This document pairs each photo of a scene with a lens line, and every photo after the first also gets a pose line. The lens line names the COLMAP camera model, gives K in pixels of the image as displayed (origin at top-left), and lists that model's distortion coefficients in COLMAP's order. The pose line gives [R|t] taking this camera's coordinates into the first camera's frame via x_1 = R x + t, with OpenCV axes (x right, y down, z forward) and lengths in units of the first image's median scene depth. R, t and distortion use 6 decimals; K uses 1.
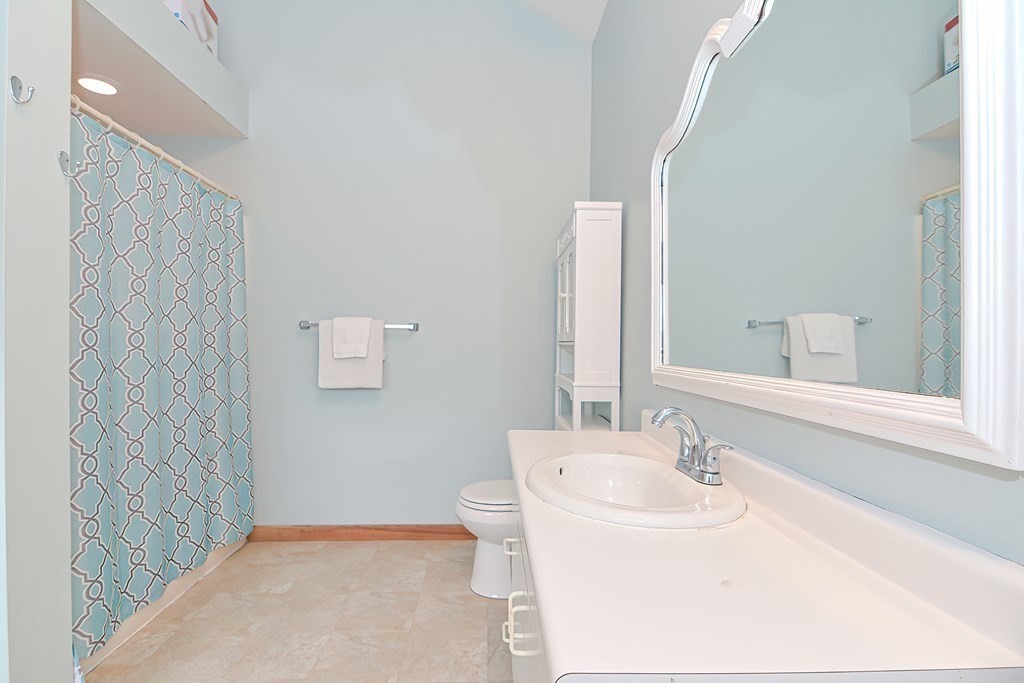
lens RADIAL K [[499.4, 0, 509.0], [0, 499.4, 346.5], [0, 0, 1]] dist [0.000262, -0.000200]
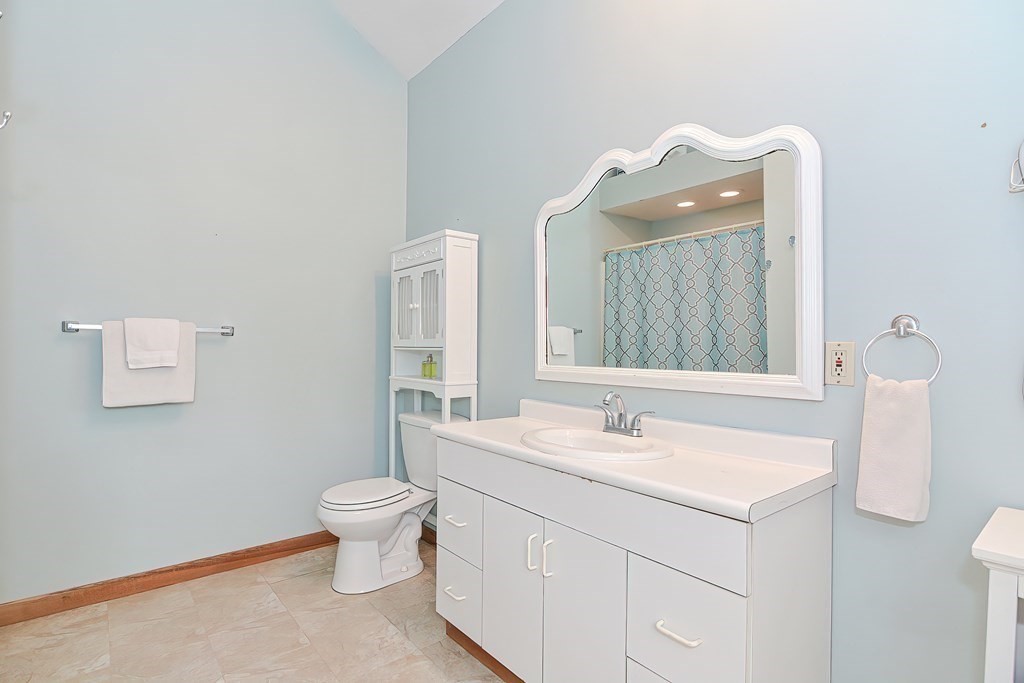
lens RADIAL K [[500.1, 0, 507.1], [0, 500.1, 339.5], [0, 0, 1]] dist [0.002469, -0.008651]
pose [[0.788564, 0.003935, 0.614940, -0.419154], [0.005725, 0.999889, -0.013740, -0.010319], [-0.614926, 0.014356, 0.788454, -0.016050]]
